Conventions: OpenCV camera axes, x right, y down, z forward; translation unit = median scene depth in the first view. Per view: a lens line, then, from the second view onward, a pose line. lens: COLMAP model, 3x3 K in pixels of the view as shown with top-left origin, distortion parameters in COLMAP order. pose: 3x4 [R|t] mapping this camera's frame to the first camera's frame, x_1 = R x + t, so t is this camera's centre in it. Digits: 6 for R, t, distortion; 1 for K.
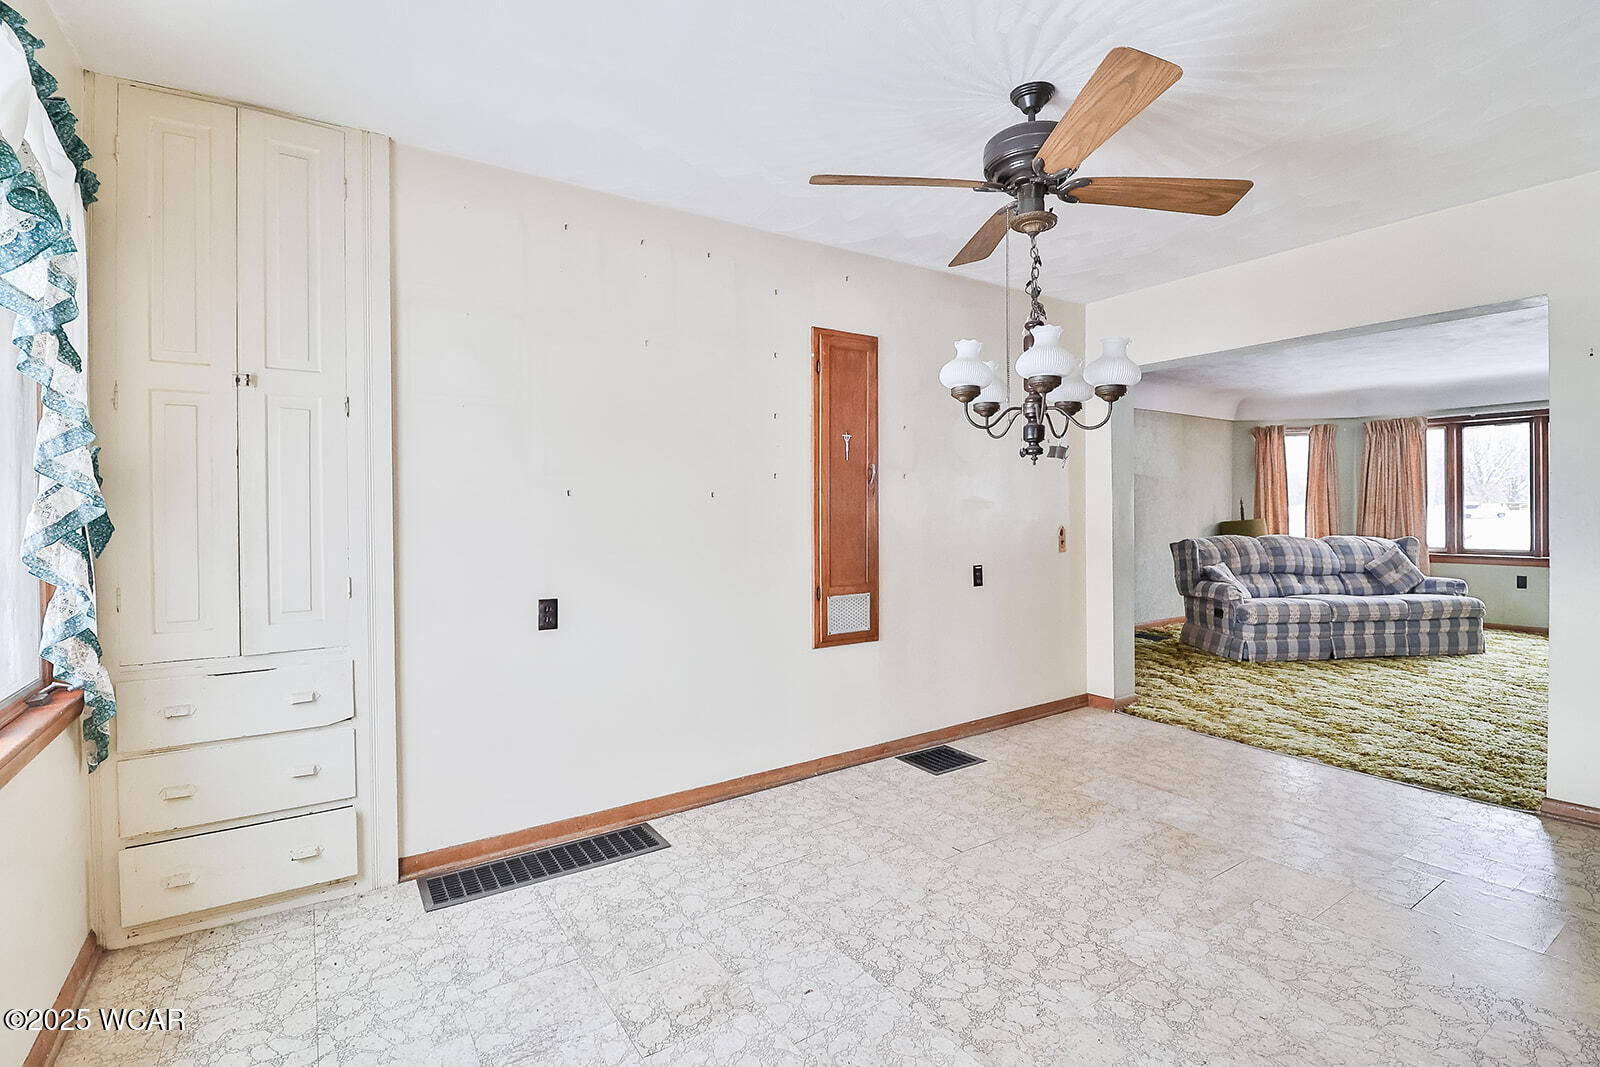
lens RADIAL K [[737.3, 0, 809.3], [0, 737.3, 514.3], [0, 0, 1]] dist [0.001109, -0.017042]
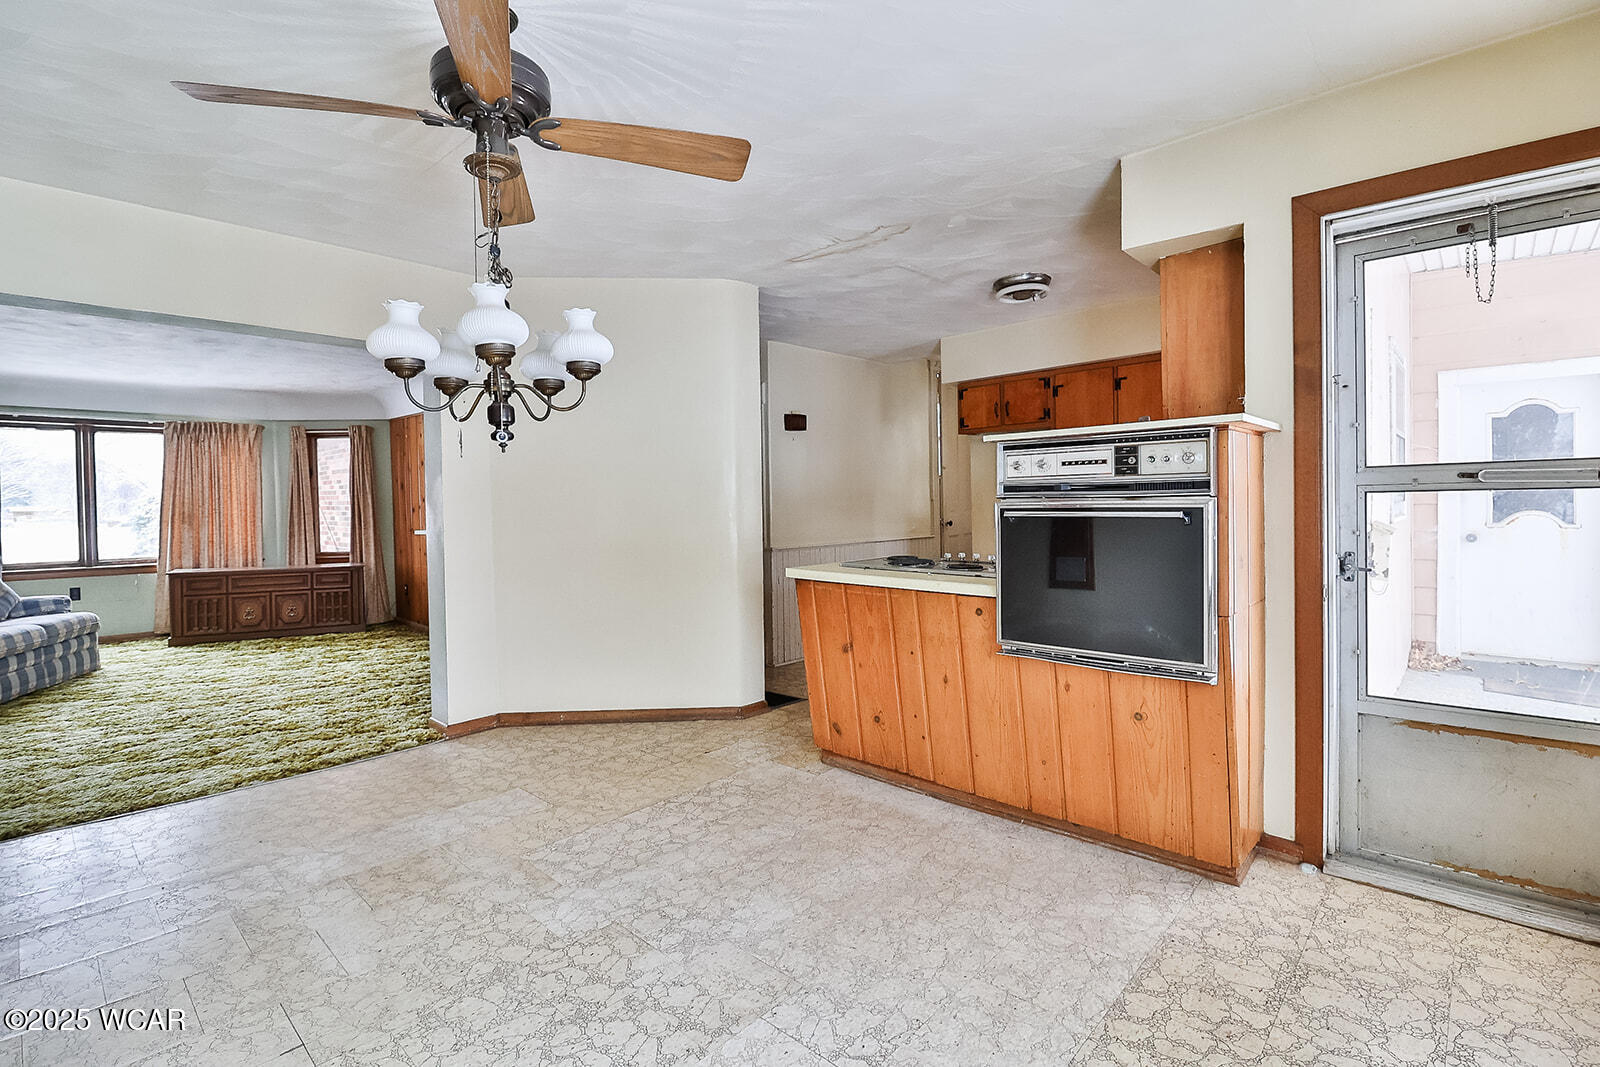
lens RADIAL K [[737.3, 0, 809.3], [0, 737.3, 514.3], [0, 0, 1]] dist [0.001109, -0.017042]
pose [[-0.236211, -0.001227, 0.971701, -0.437345], [0.022758, 0.999718, 0.006795, 0.005428], [-0.971435, 0.023720, -0.236117, 0.618045]]
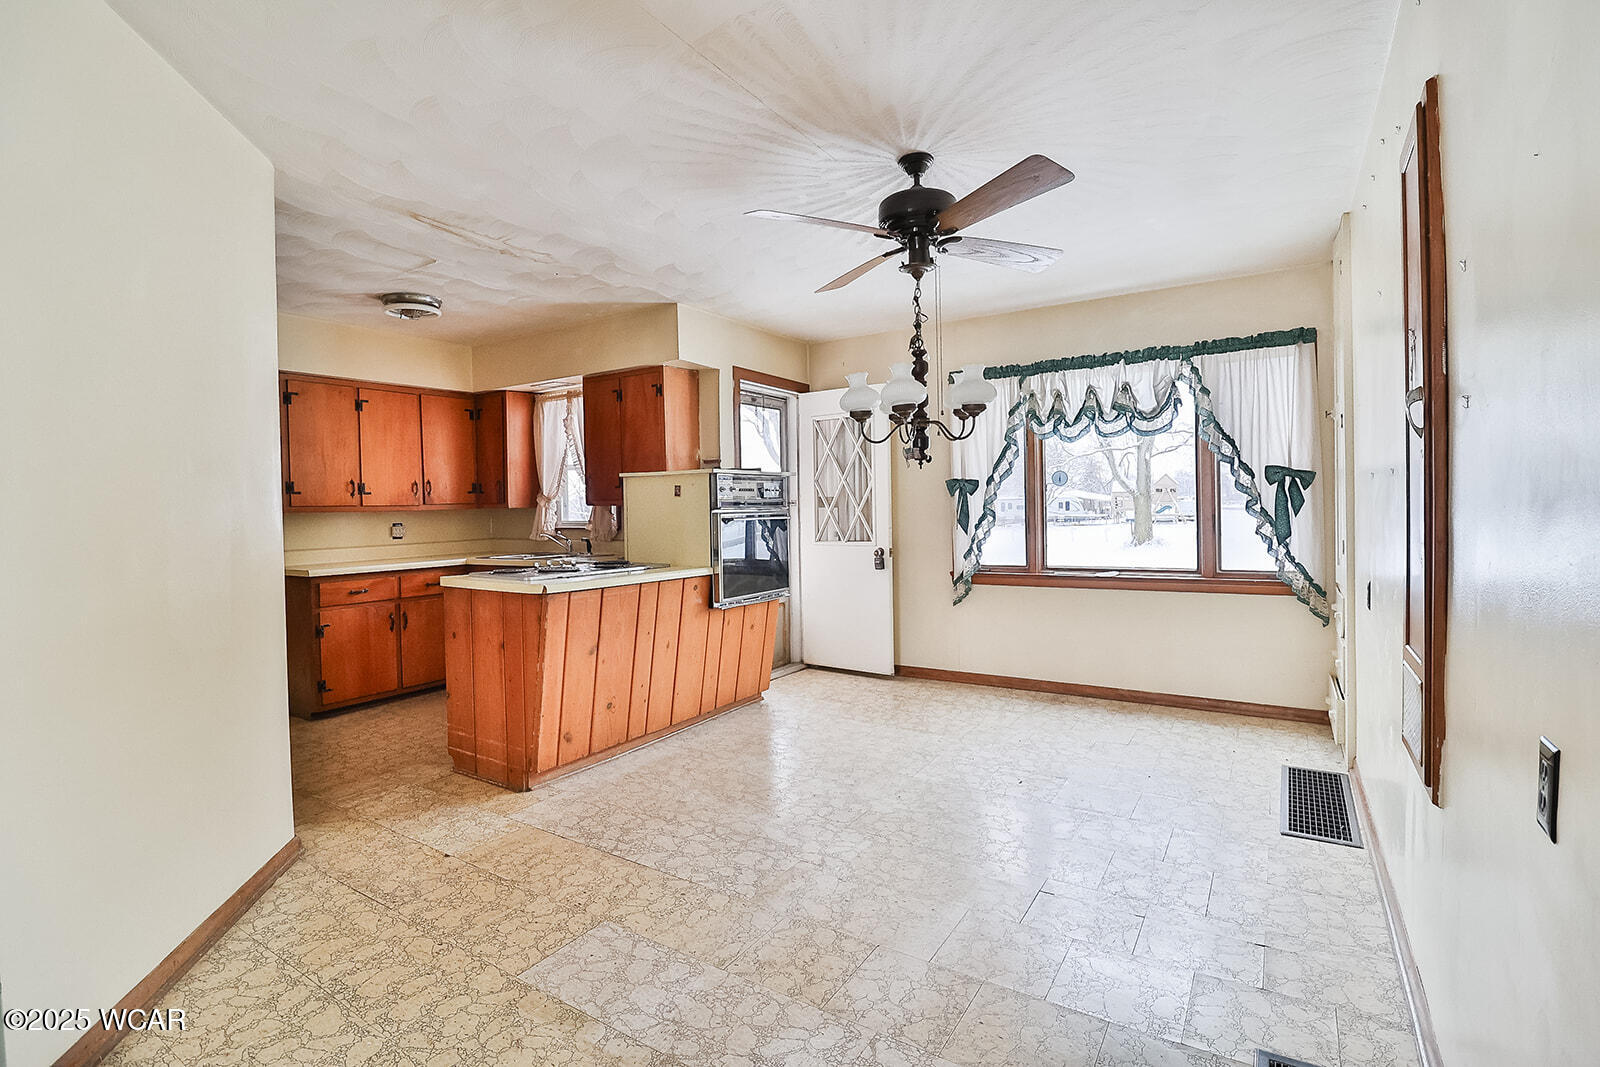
lens RADIAL K [[737.3, 0, 809.3], [0, 737.3, 514.3], [0, 0, 1]] dist [0.001109, -0.017042]
pose [[-0.916740, 0.033726, -0.398057, 0.692037], [0.027450, 0.999393, 0.021458, -0.017870], [0.398539, 0.008745, -0.917109, 1.471974]]
